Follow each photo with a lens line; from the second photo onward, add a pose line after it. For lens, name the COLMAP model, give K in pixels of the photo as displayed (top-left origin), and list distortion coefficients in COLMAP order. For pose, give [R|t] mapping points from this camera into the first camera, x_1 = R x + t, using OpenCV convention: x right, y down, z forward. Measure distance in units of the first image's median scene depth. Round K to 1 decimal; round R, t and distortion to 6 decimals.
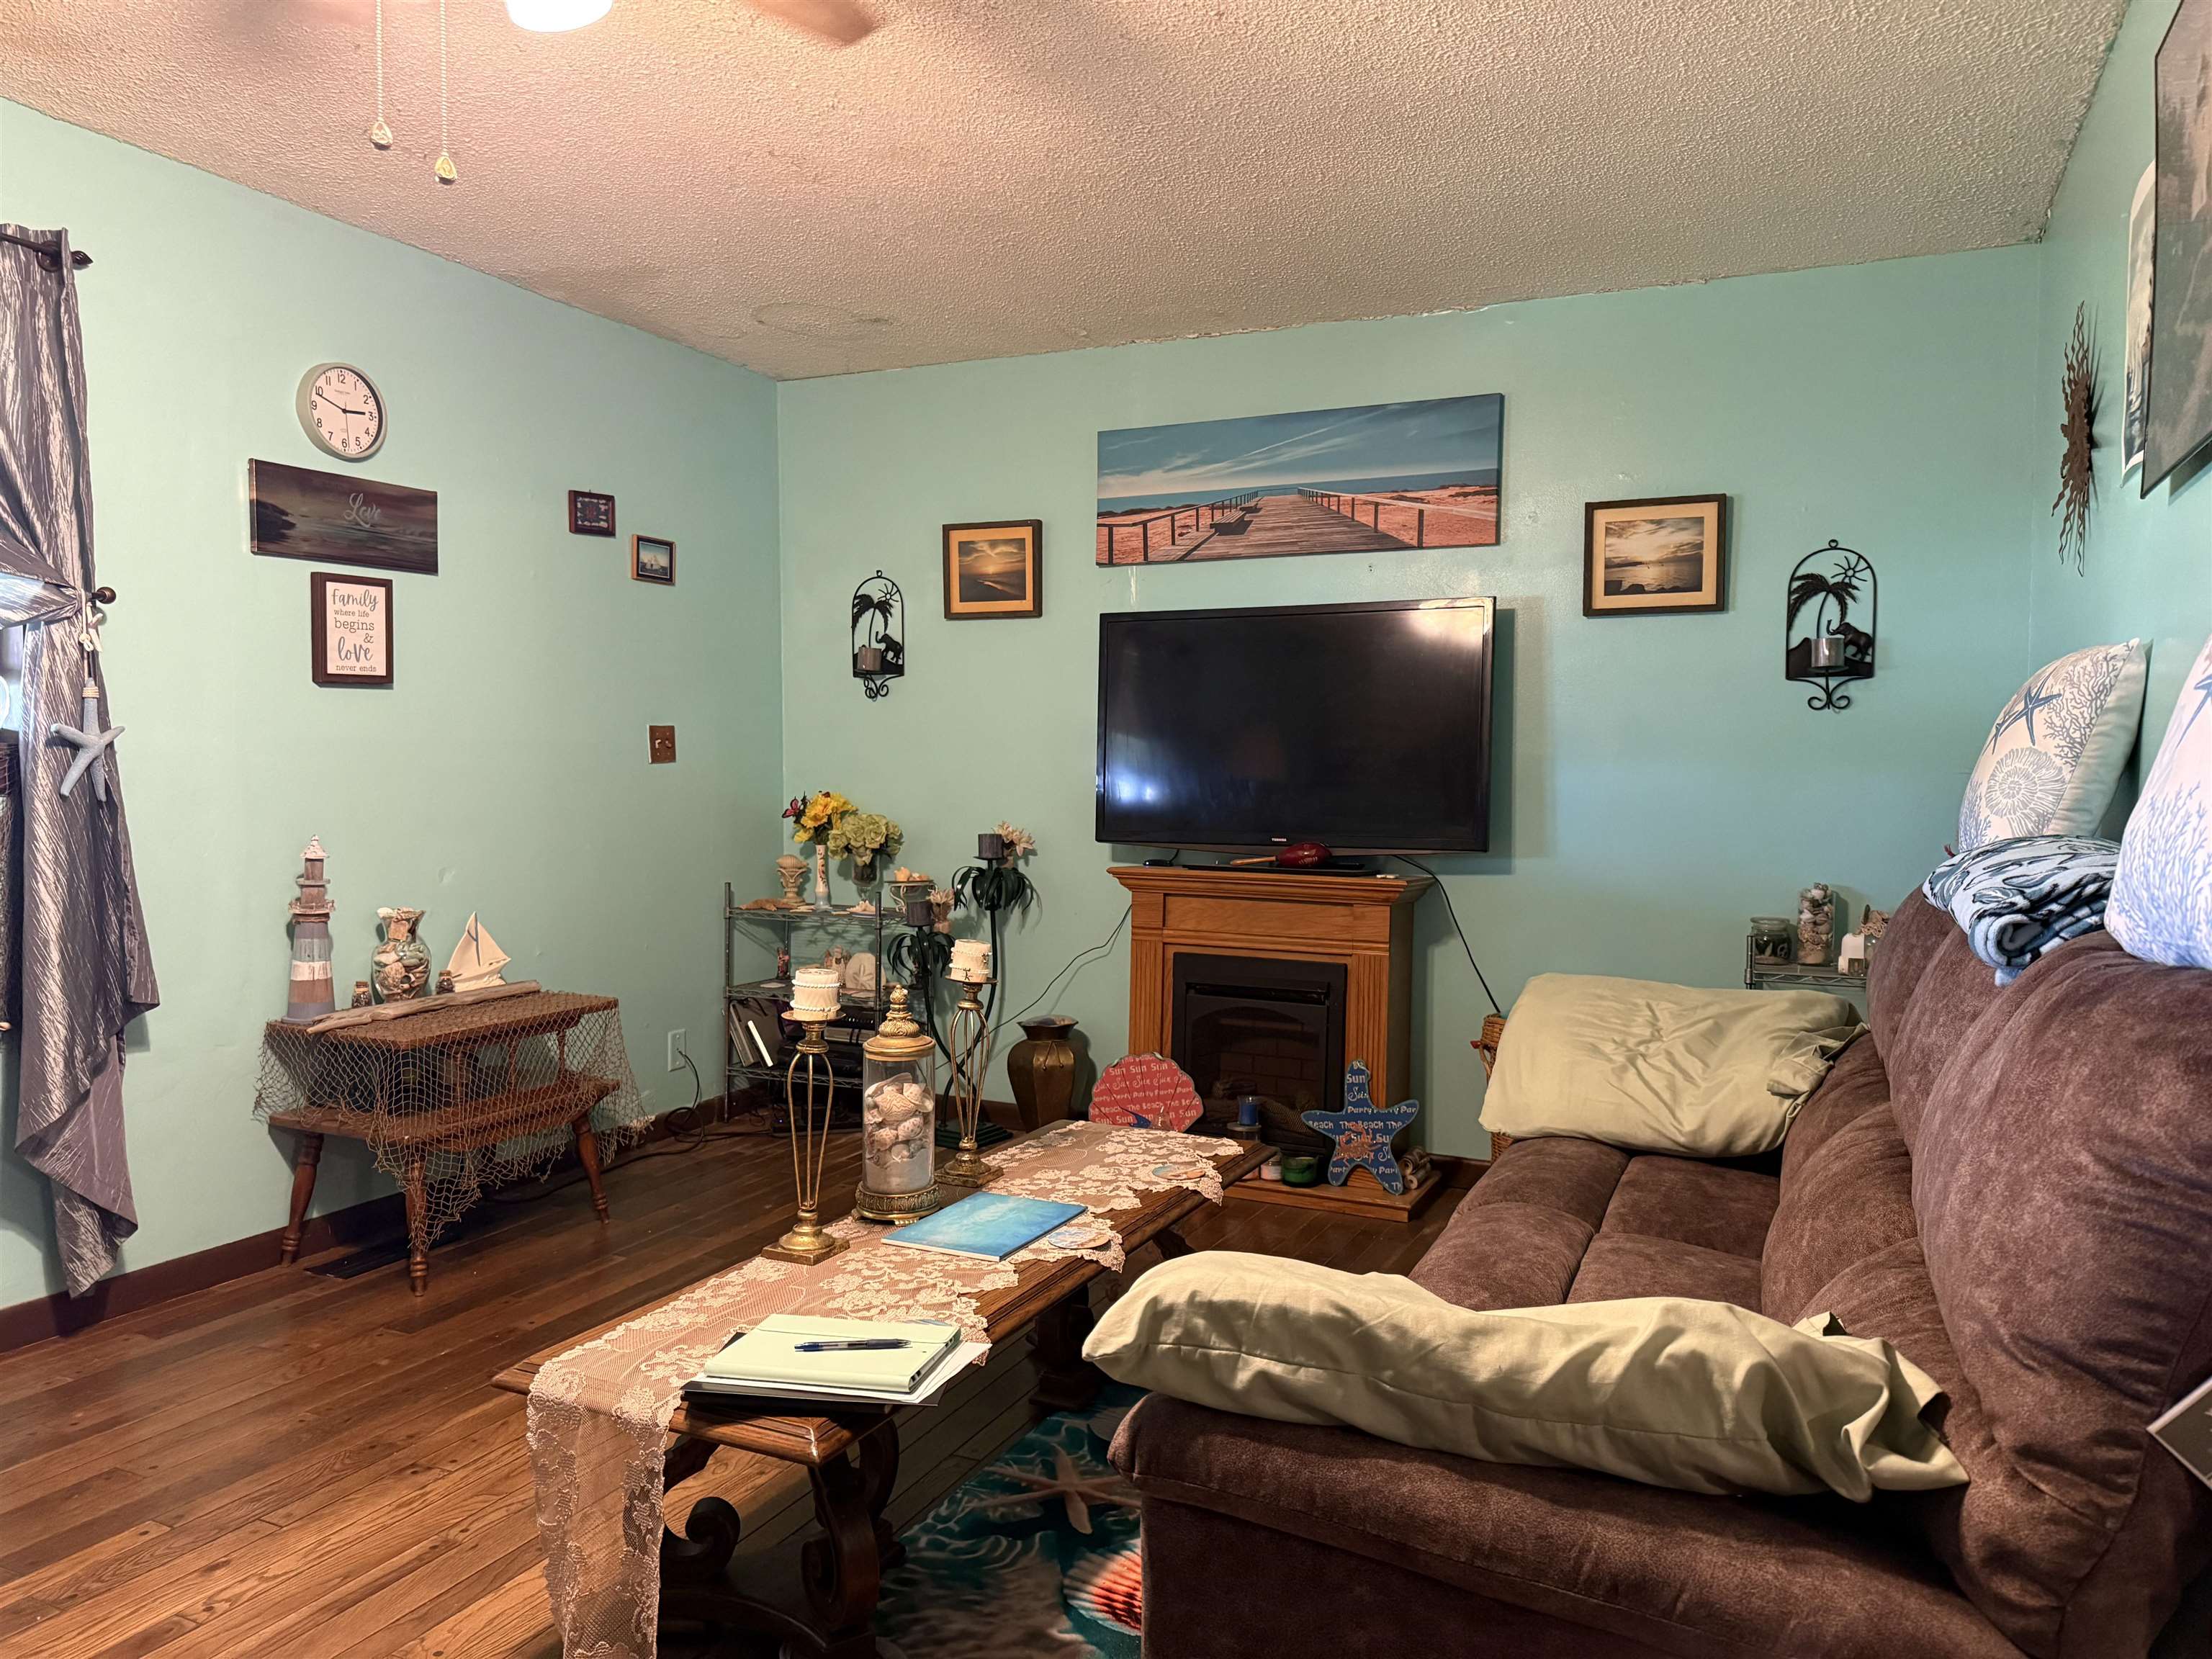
lens RADIAL K [[1551.8, 0, 1104.5], [0, 1551.8, 835.6], [0, 0, 1]] dist [-0.004128, -0.008553]
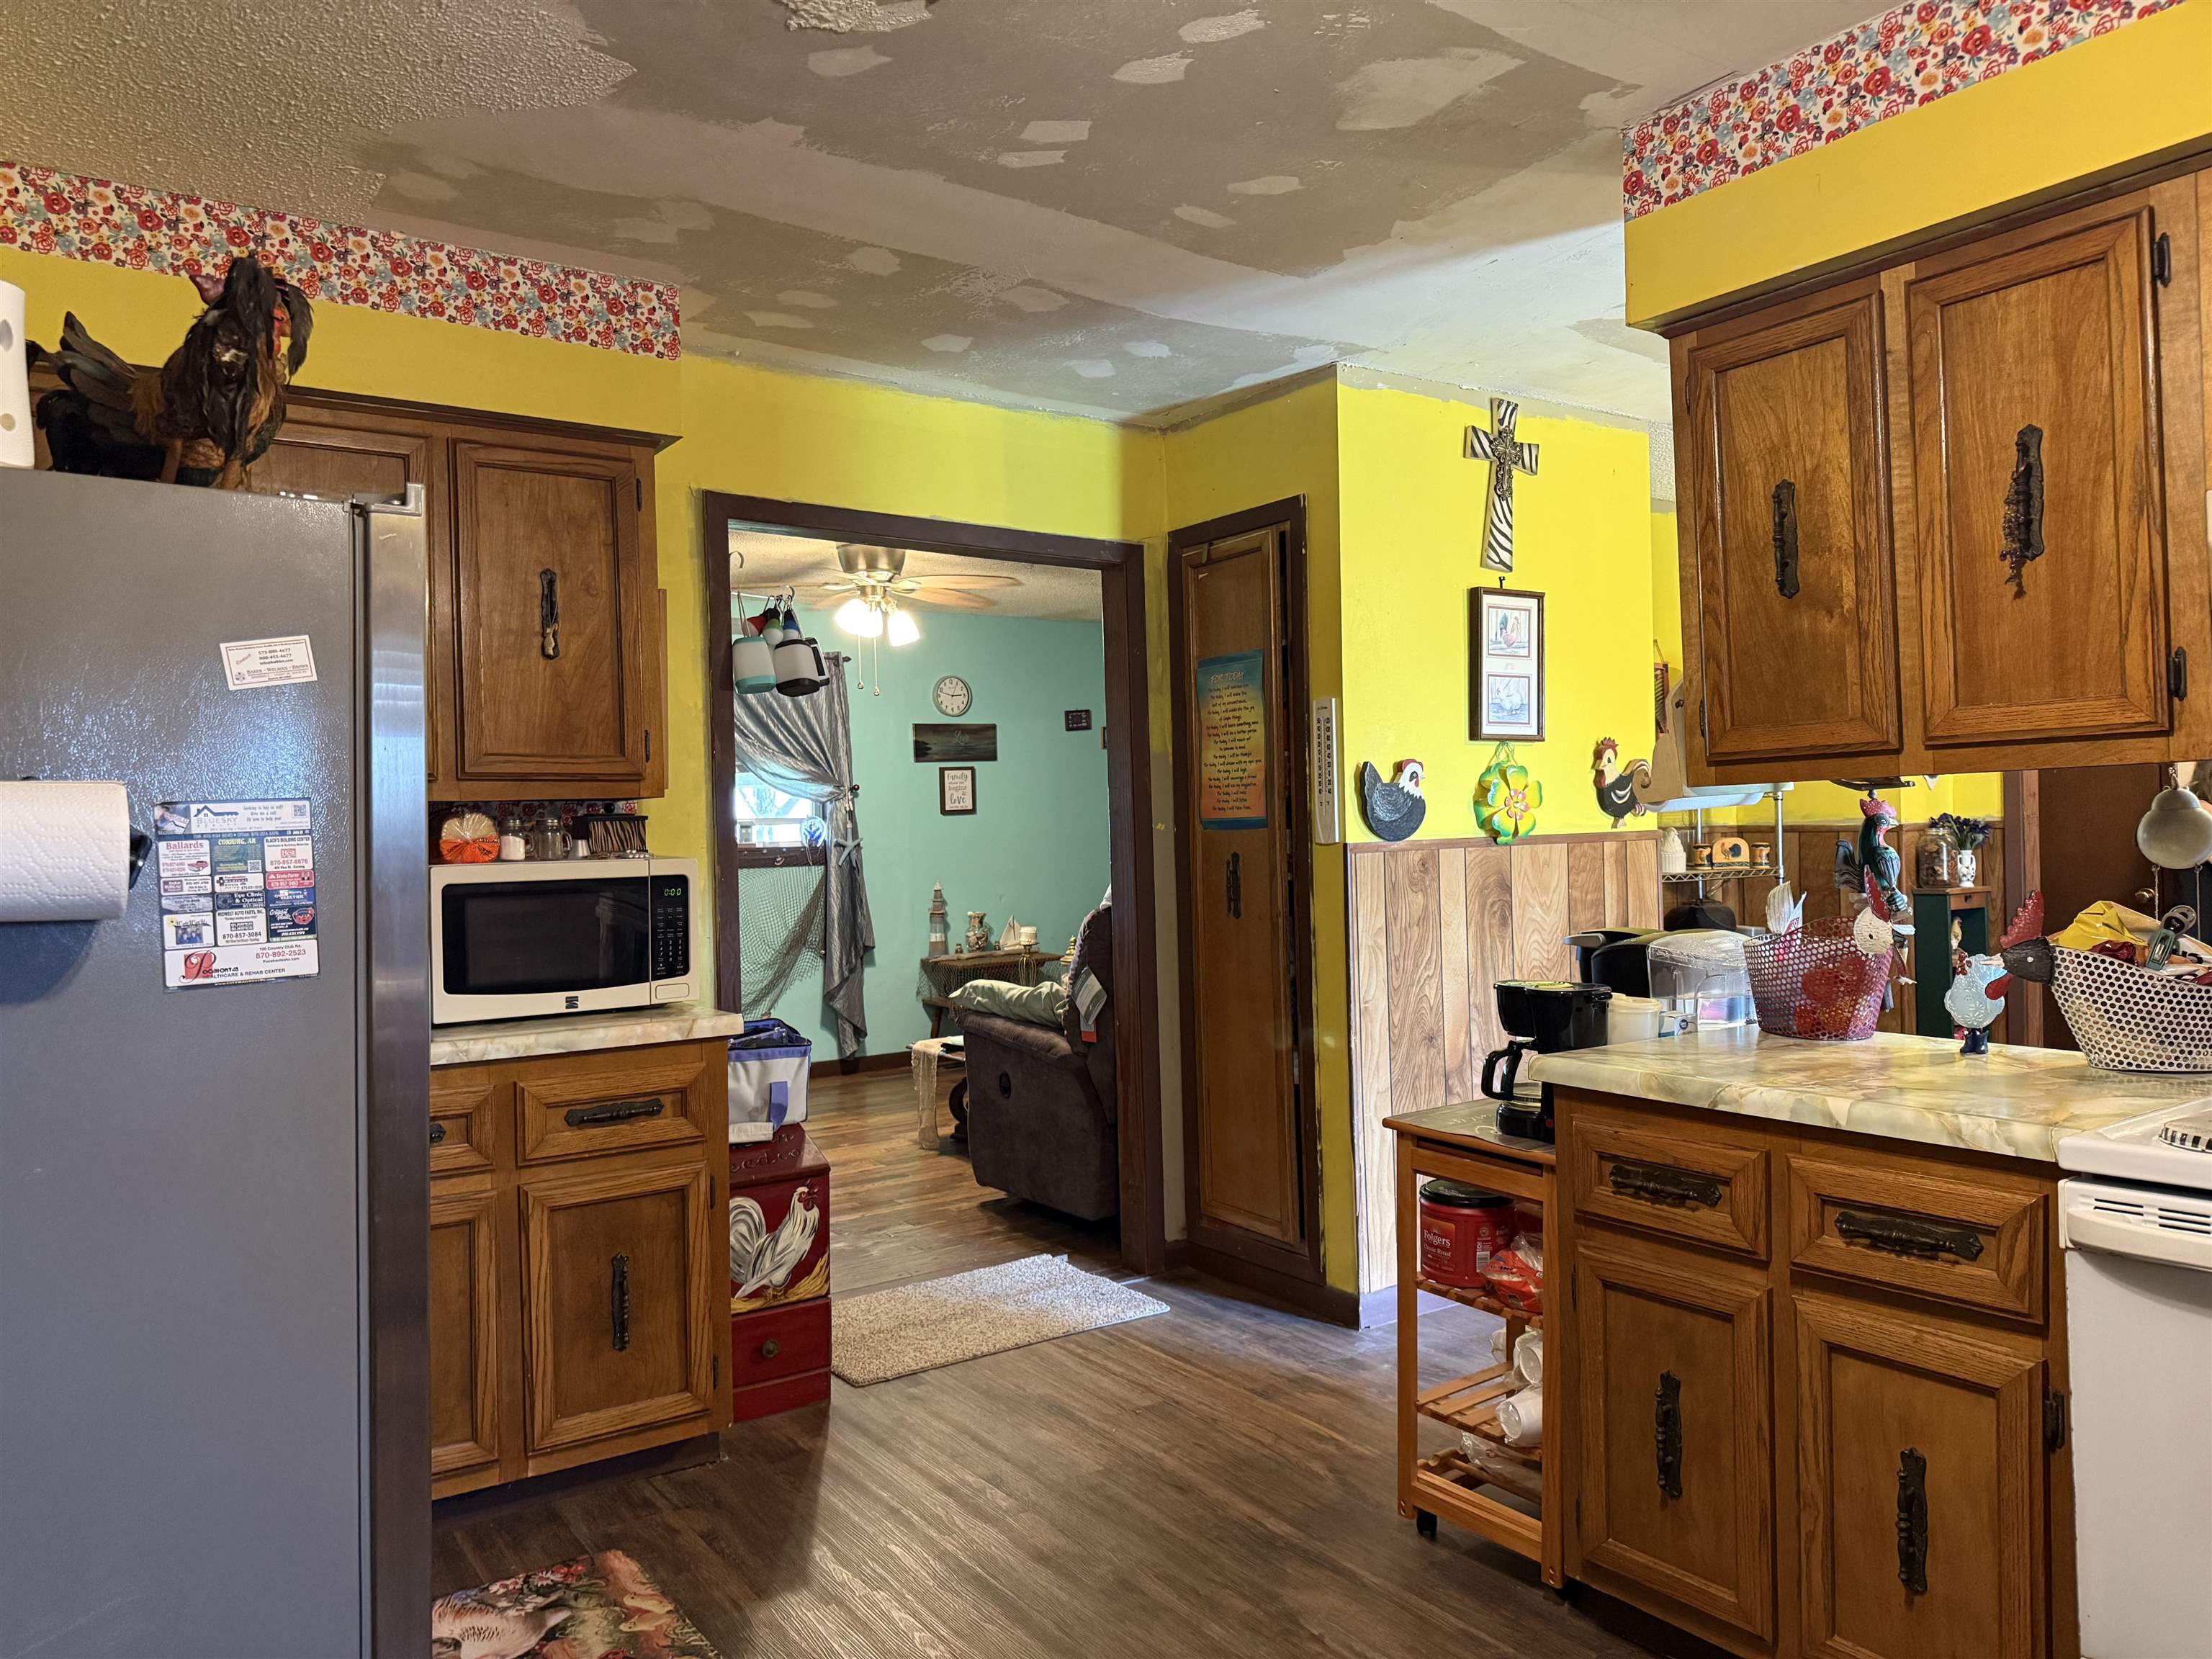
lens RADIAL K [[1551.8, 0, 1104.5], [0, 1551.8, 835.6], [0, 0, 1]] dist [-0.004128, -0.008553]
pose [[0.848680, -0.029346, -0.528092, 0.955294], [0.011534, 0.999249, -0.036993, 0.022657], [0.528781, 0.025304, 0.848381, -0.870375]]
